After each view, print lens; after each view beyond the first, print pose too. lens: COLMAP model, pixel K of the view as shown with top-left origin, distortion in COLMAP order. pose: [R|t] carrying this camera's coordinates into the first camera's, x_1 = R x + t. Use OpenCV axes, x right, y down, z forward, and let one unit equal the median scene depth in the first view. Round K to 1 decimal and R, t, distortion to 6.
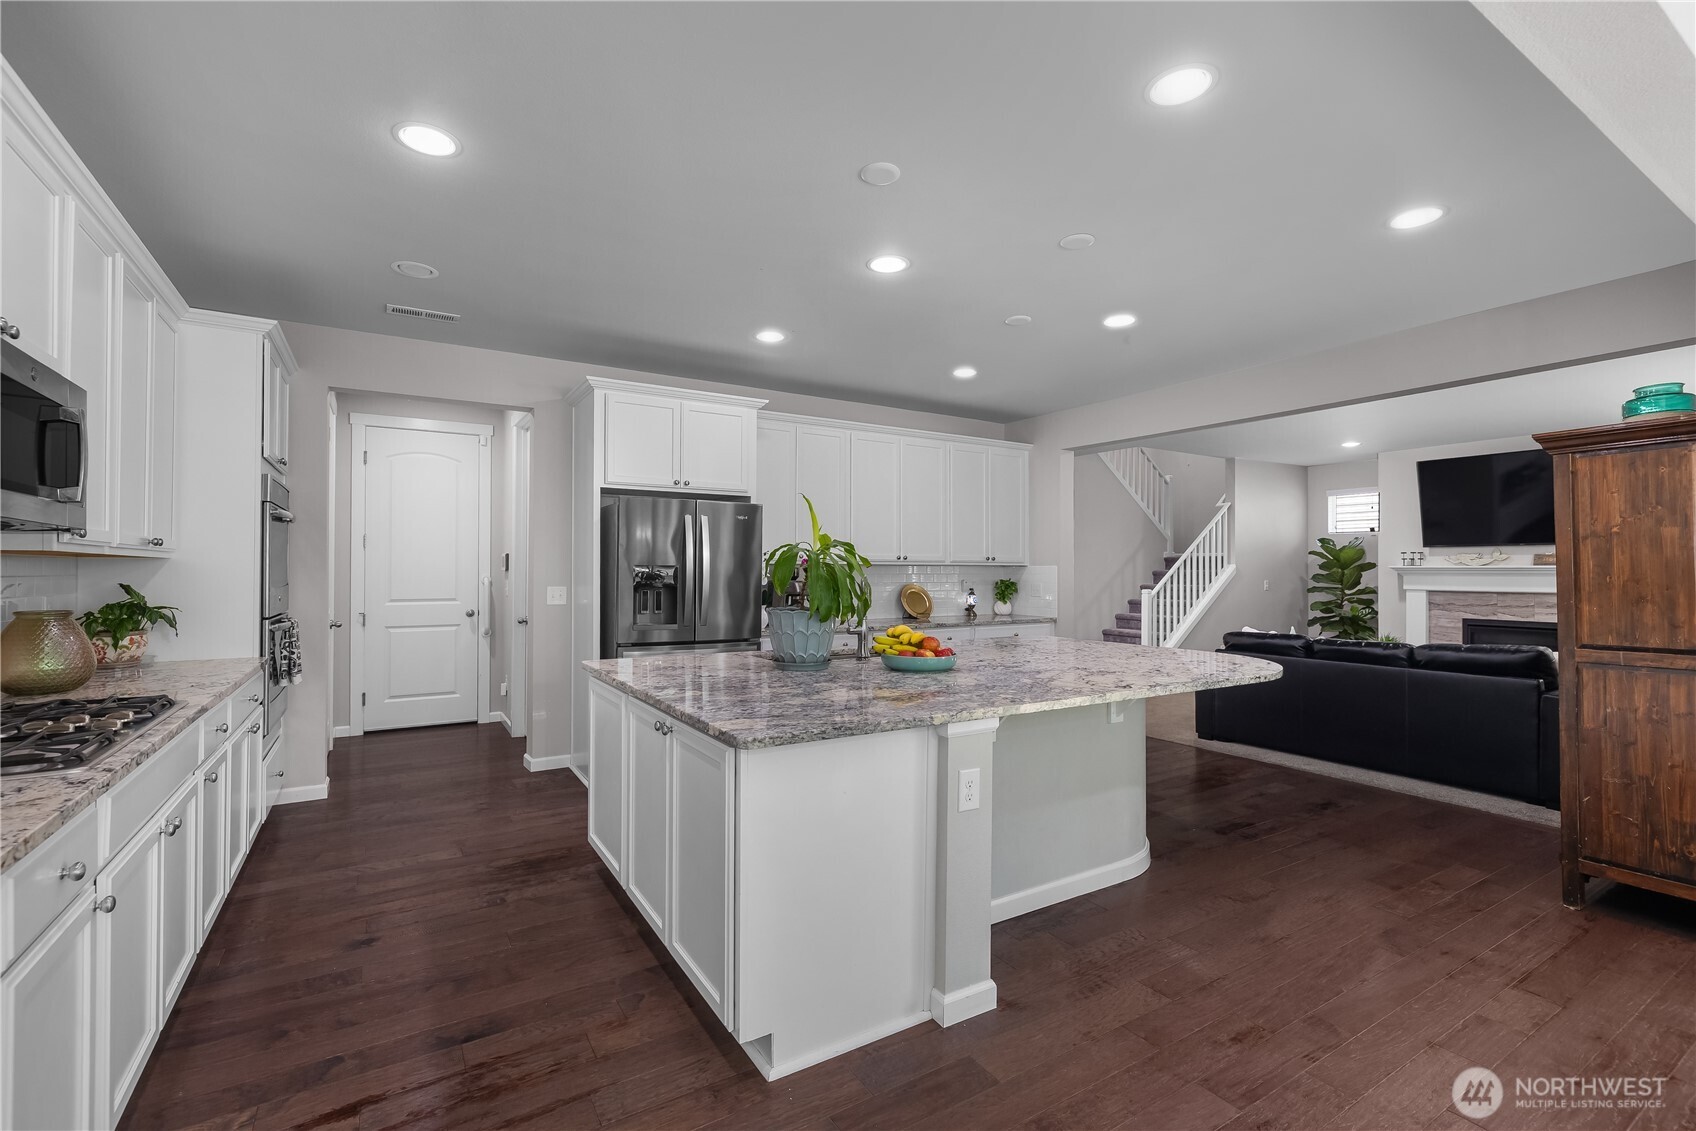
lens RADIAL K [[730.5, 0, 838.1], [0, 730.5, 568.0], [0, 0, 1]] dist [0.004879, 0.000268]
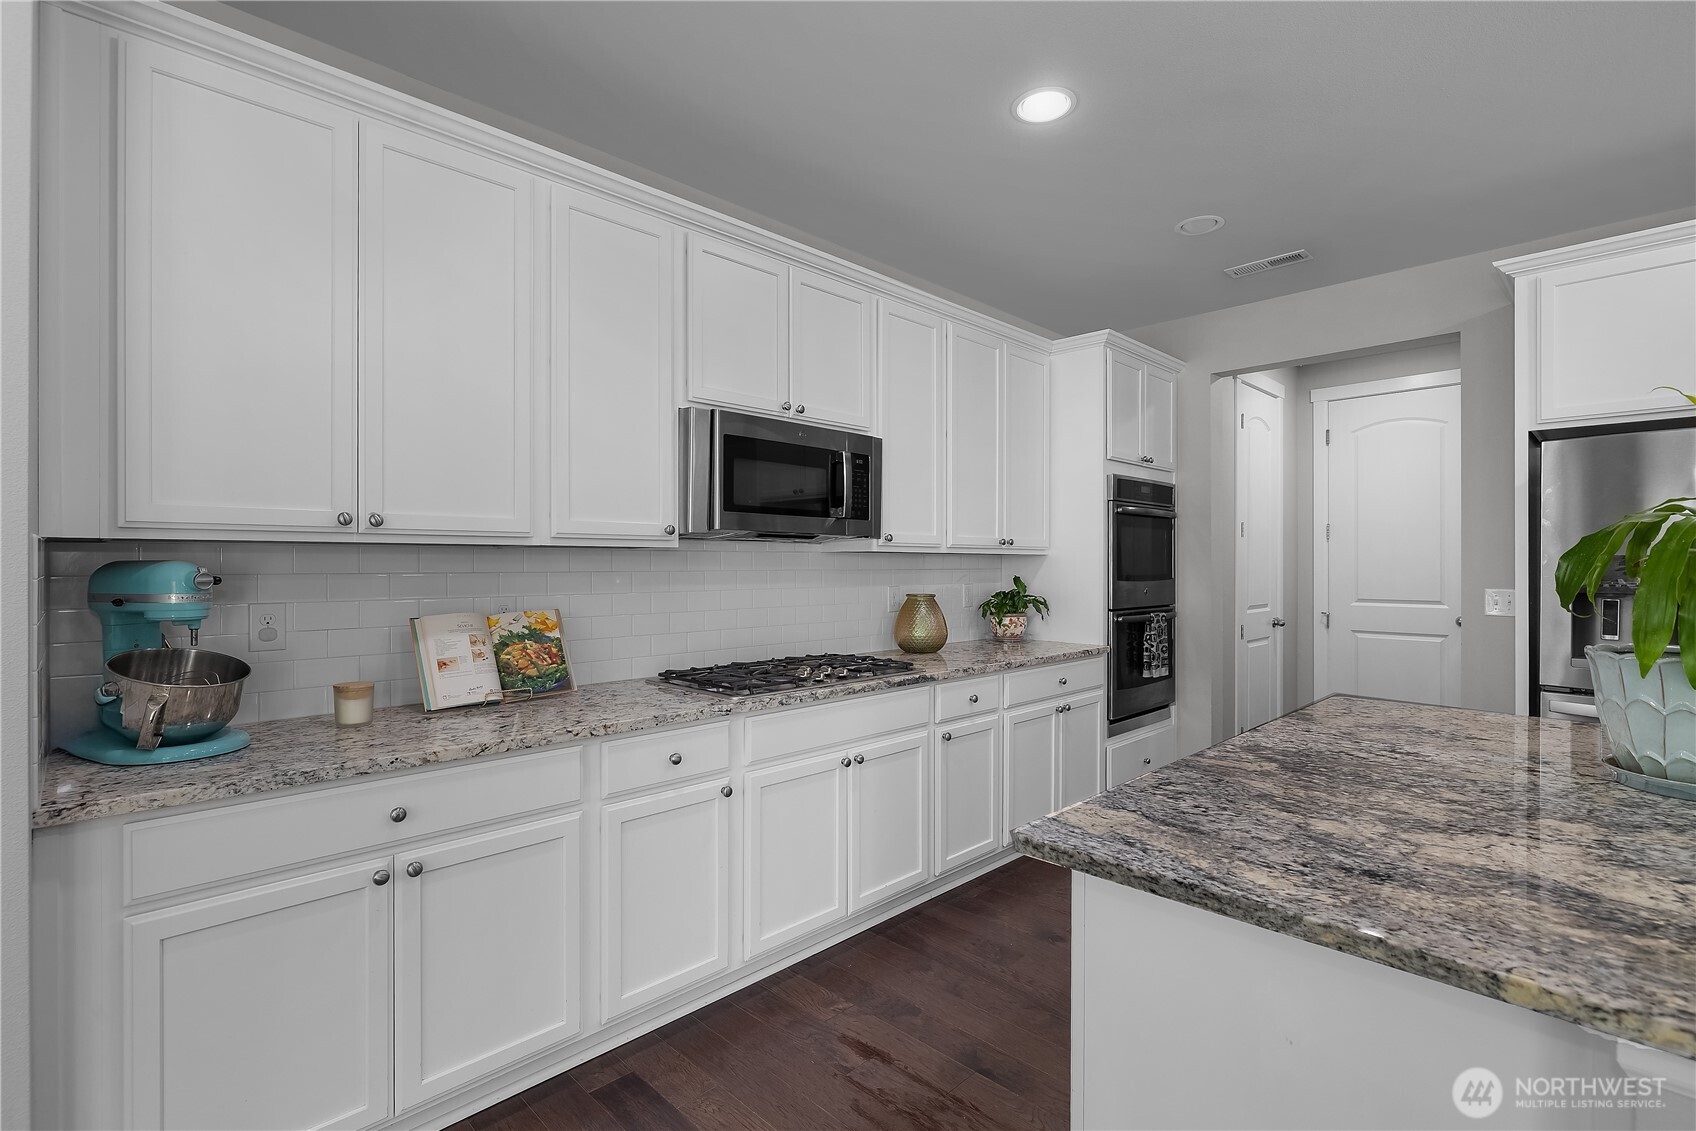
lens RADIAL K [[798.4, 0, 846.5], [0, 798.4, 556.9], [0, 0, 1]] dist [0.001279, 0.000117]
pose [[0.235485, -0.009410, -0.971832, 0.302240], [0.004865, 0.999952, -0.008504, -0.000669], [0.971866, -0.002726, 0.235520, 0.405834]]
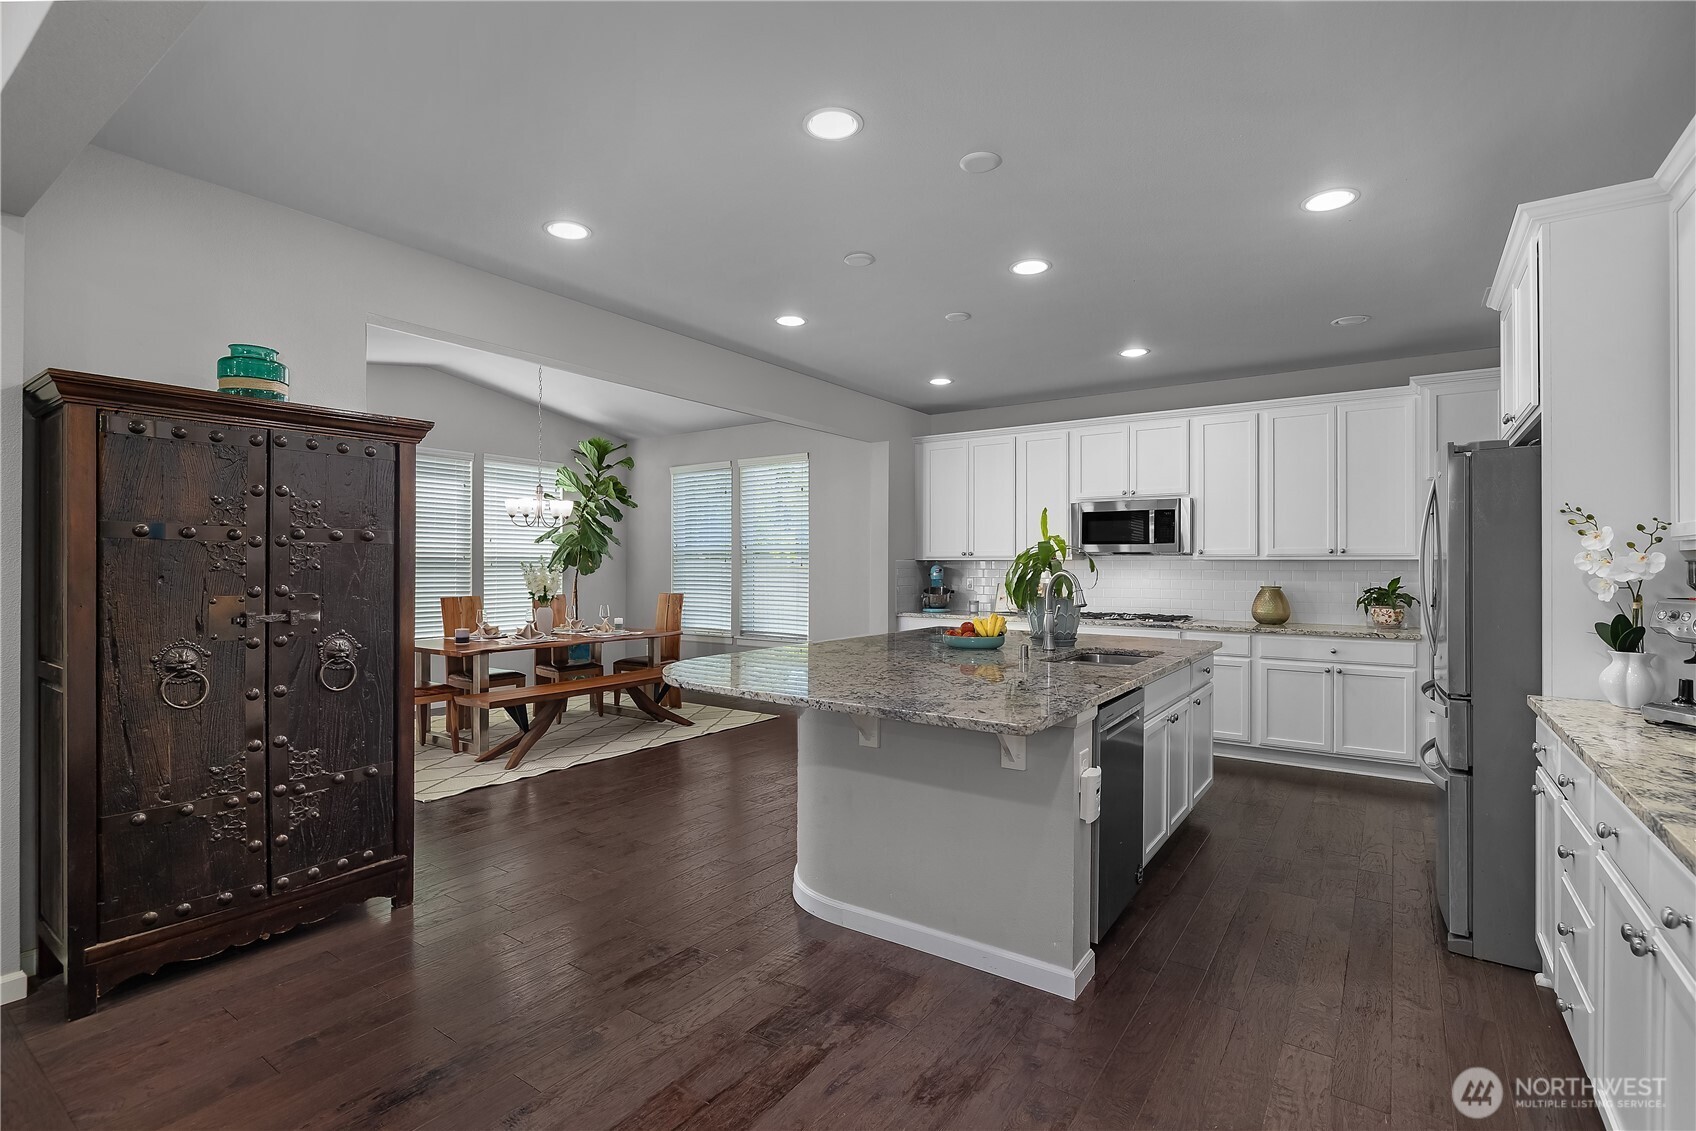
lens RADIAL K [[796.8, 0, 824.1], [0, 796.8, 565.8], [0, 0, 1]] dist [-0.002456, -0.000124]
pose [[-0.920954, -0.006811, -0.389613, 0.862969], [-0.003845, 0.999957, -0.008391, 0.020459], [0.389653, -0.006230, -0.920940, 2.245009]]
